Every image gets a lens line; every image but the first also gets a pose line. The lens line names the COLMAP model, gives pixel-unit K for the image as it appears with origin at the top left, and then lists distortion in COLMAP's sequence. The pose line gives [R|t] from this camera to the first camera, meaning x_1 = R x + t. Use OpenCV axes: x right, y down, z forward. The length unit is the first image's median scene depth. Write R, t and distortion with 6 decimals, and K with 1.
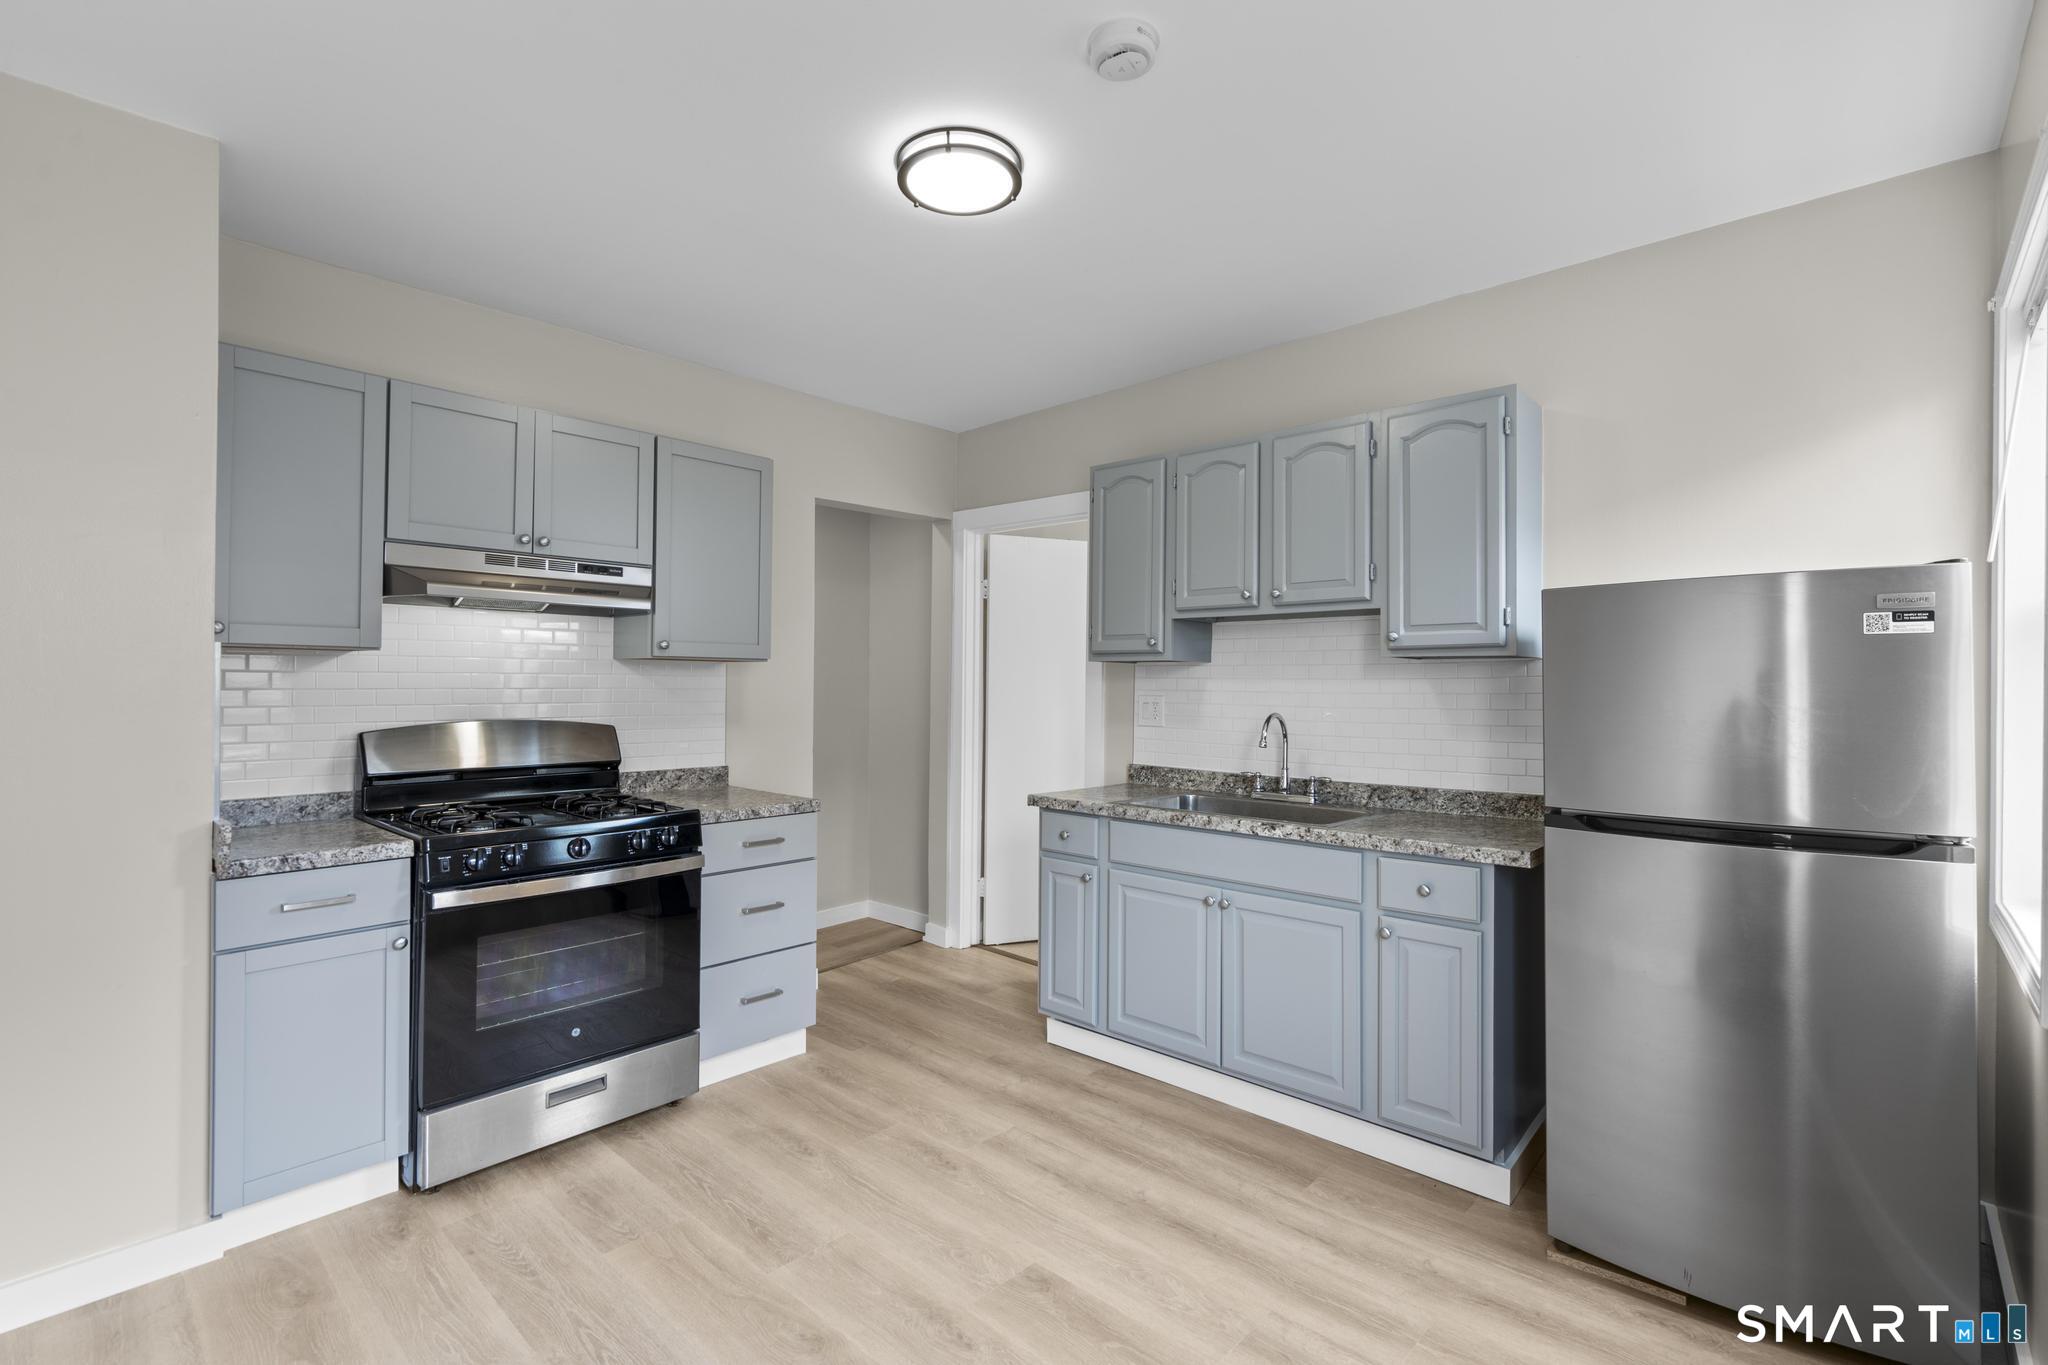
lens RADIAL K [[918.6, 0, 1024.9], [0, 918.6, 679.4], [0, 0, 1]] dist [-0.011577, 0.004575]
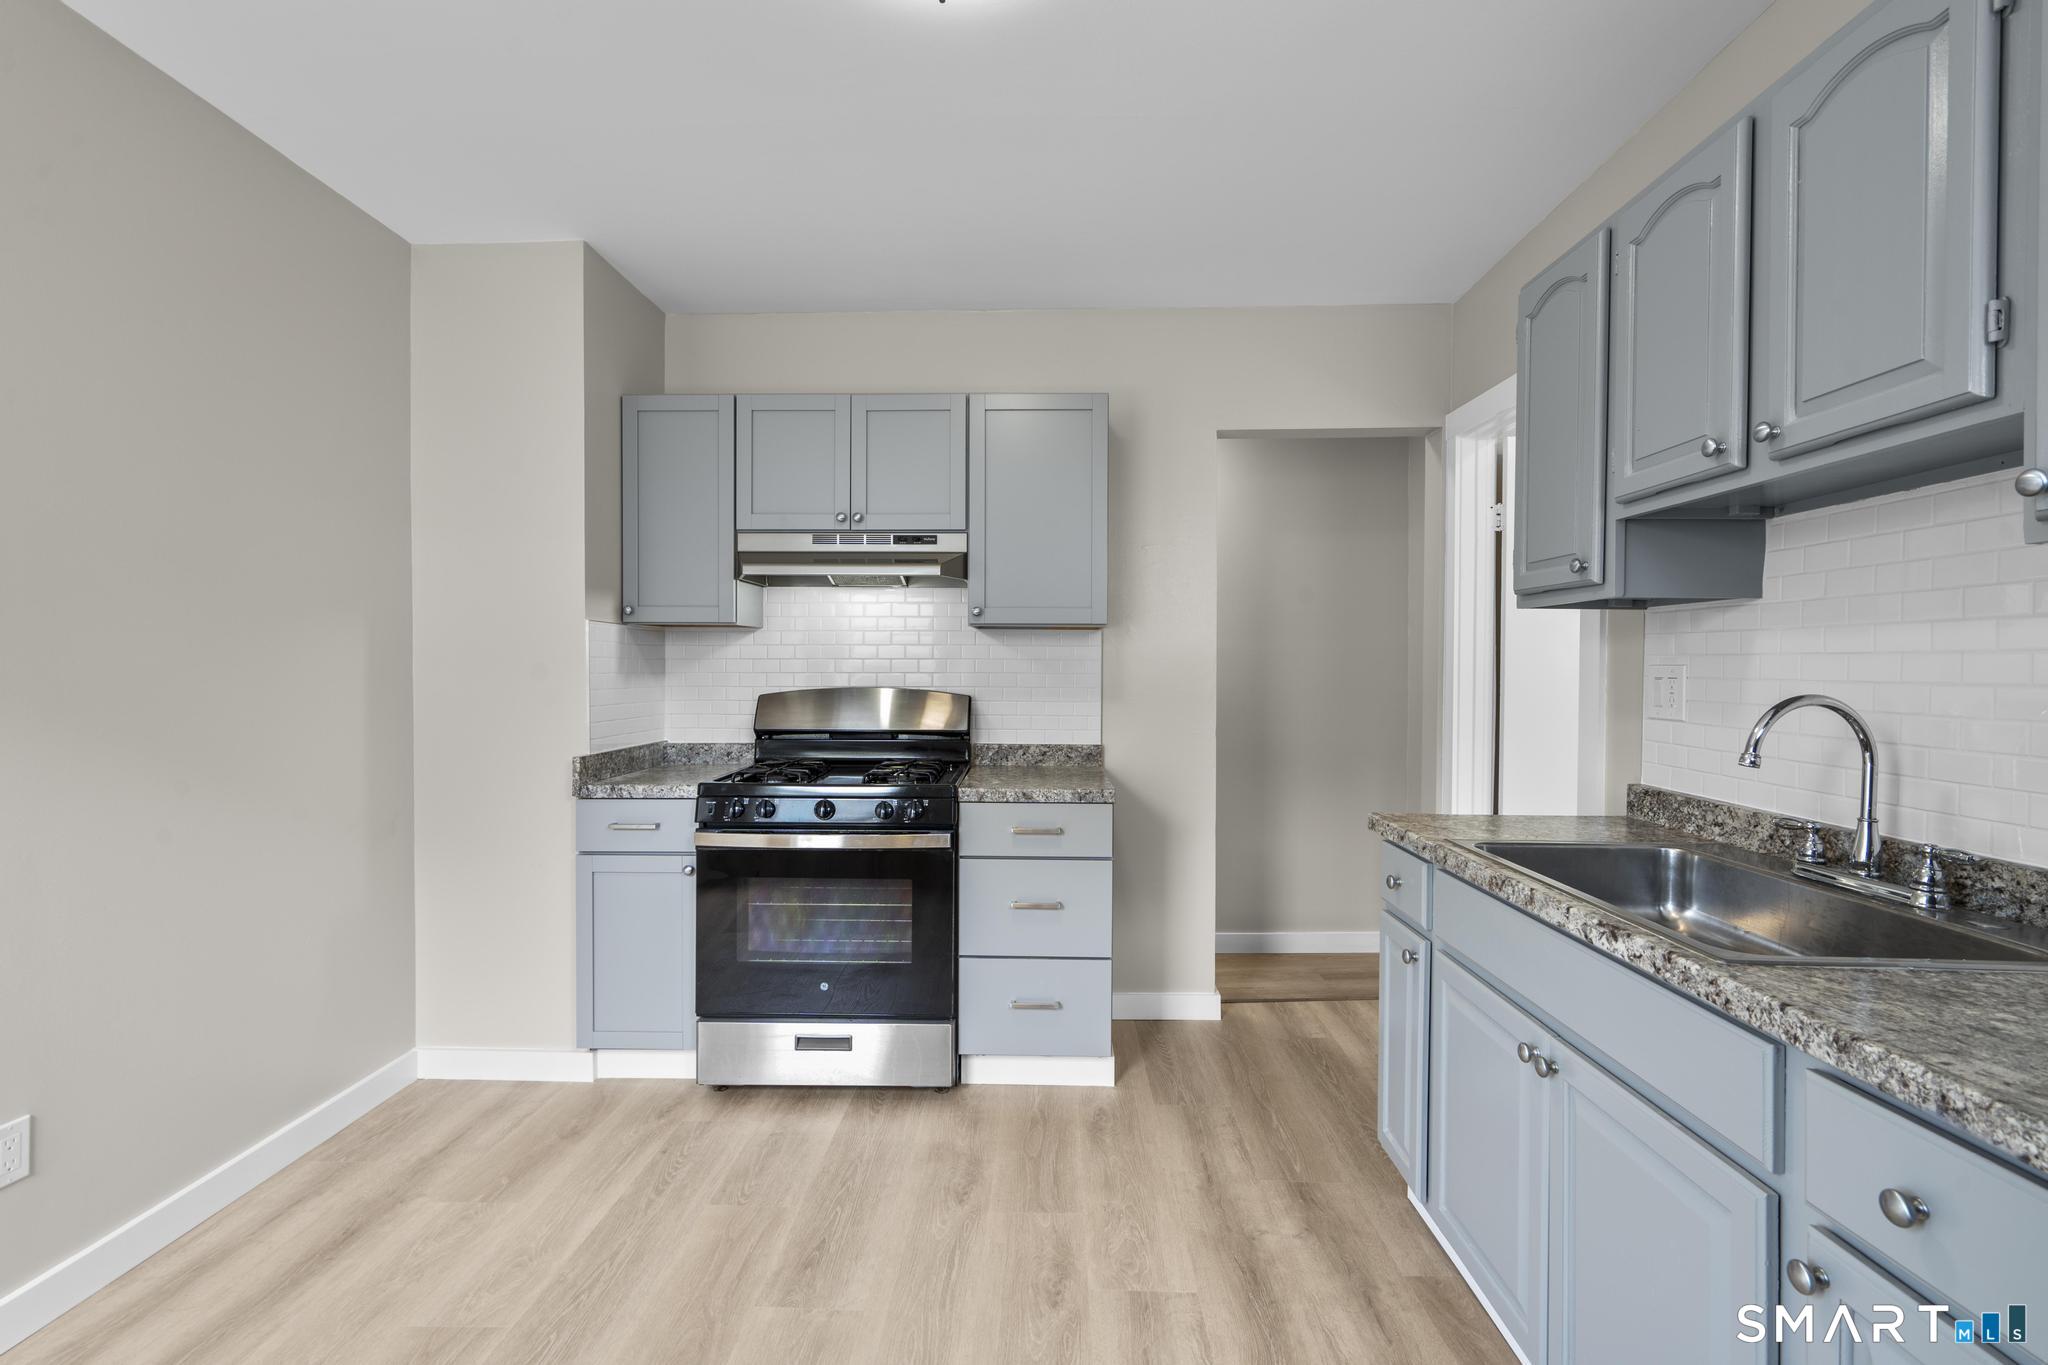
lens RADIAL K [[918.6, 0, 1025.9], [0, 918.6, 678.7], [0, 0, 1]] dist [-0.011577, 0.004575]
pose [[0.655650, 0.004870, -0.755049, 0.391104], [0.003880, 0.999944, 0.009819, 0.024713], [0.755055, -0.009367, 0.655594, 0.439297]]
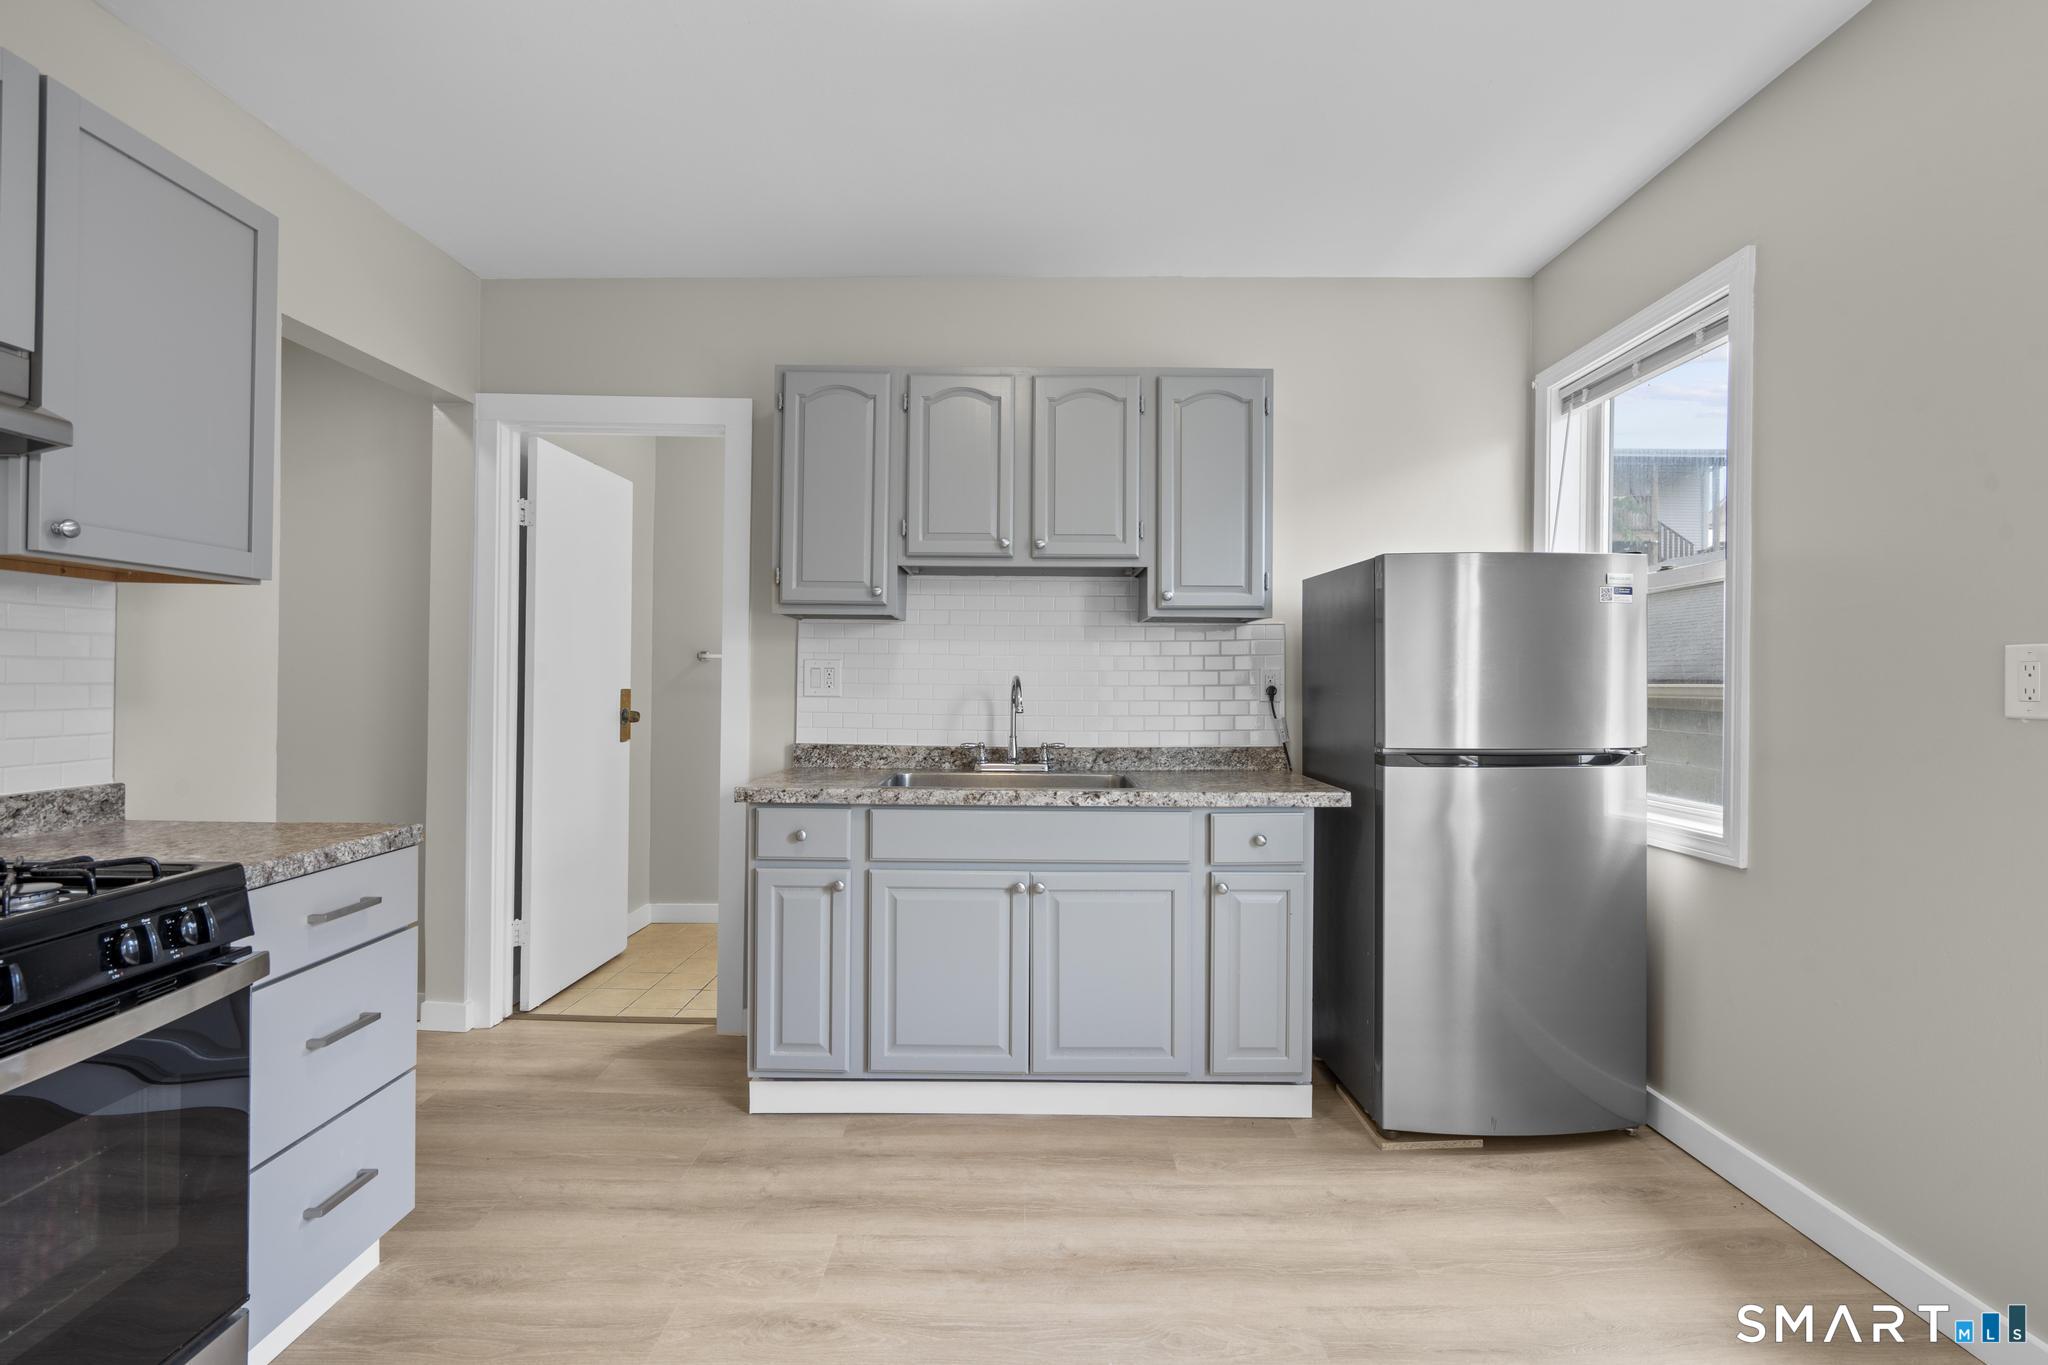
lens RADIAL K [[918.6, 0, 1025.1], [0, 918.6, 677.9], [0, 0, 1]] dist [-0.011577, 0.004575]
pose [[0.736391, -0.000409, 0.676556, -0.372837], [-0.006799, 0.999945, 0.008005, 0.034172], [-0.676522, -0.010495, 0.736347, 0.345488]]
